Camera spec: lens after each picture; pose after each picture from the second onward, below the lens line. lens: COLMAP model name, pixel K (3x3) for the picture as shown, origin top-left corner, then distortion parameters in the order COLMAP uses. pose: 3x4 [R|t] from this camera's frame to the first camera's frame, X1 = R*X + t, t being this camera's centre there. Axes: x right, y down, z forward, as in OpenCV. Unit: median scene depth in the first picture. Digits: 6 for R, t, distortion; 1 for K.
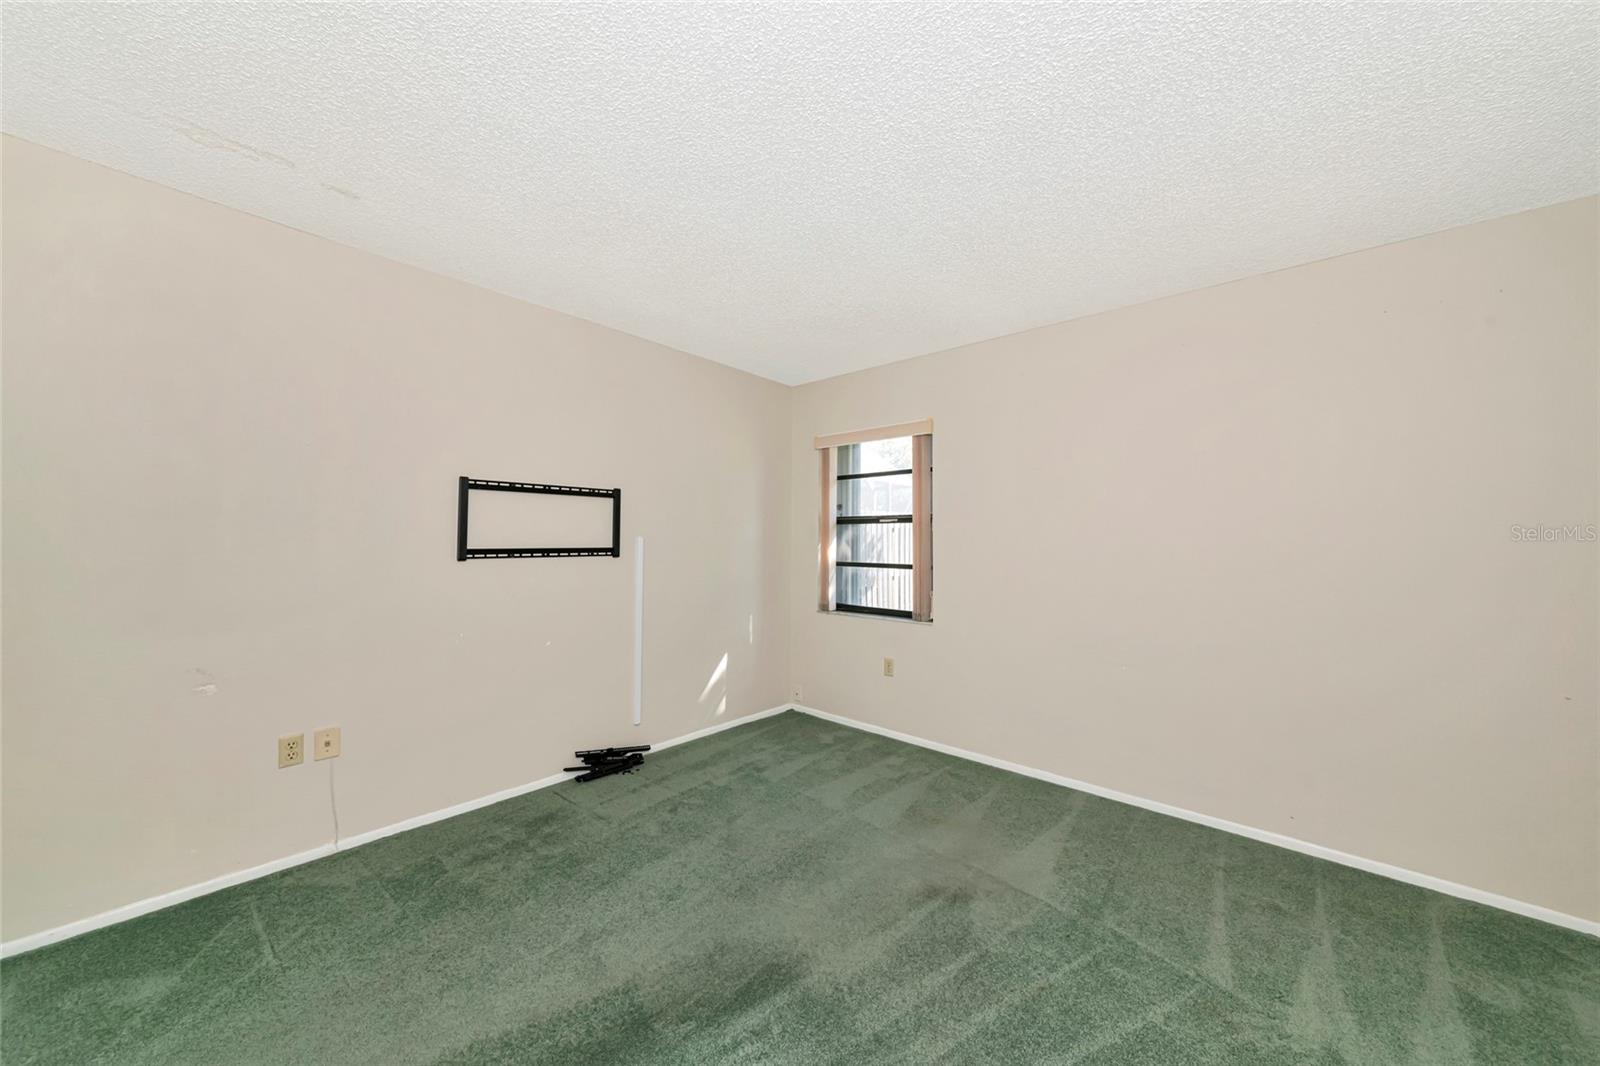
lens RADIAL K [[580.3, 0, 800.0], [0, 580.3, 533.0], [0, 0, 1]] dist [0.000356, -0.000013]
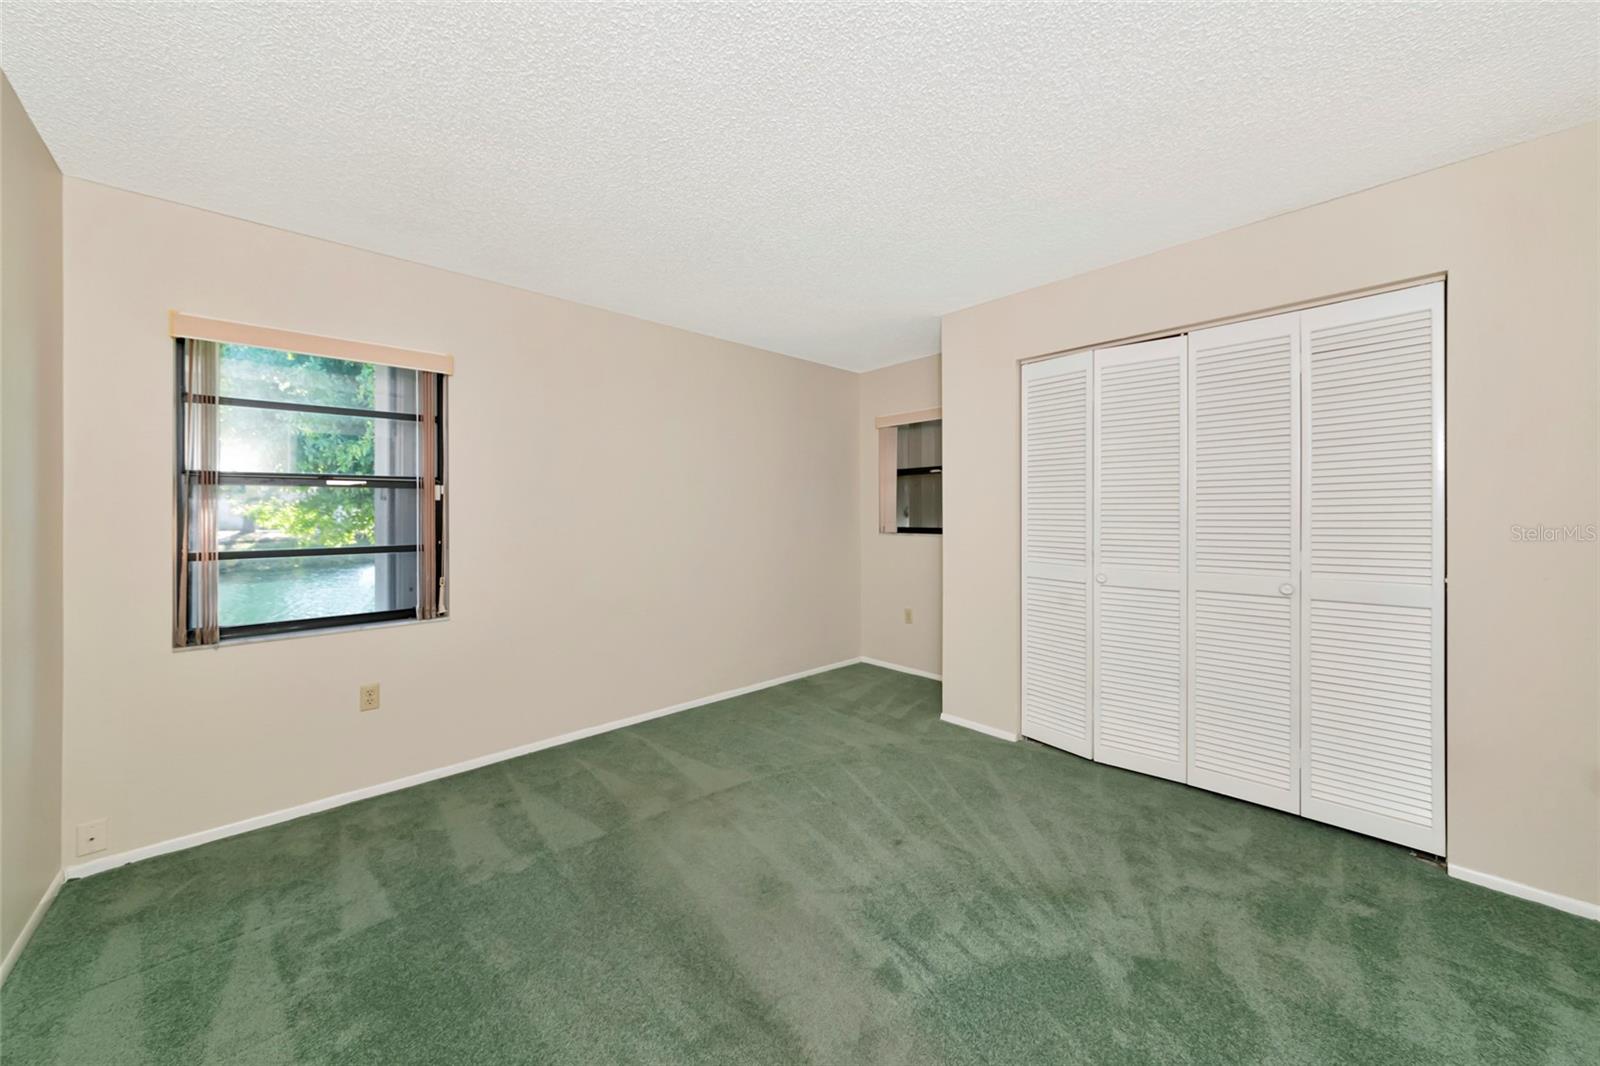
lens RADIAL K [[588.4, 0, 797.9], [0, 588.4, 517.1], [0, 0, 1]] dist [-0.000854, -0.000193]
pose [[0.071551, -0.014196, 0.997336, -0.566661], [-0.000545, 0.999898, 0.014272, 0.009937], [-0.997437, -0.001565, 0.071535, 0.503998]]
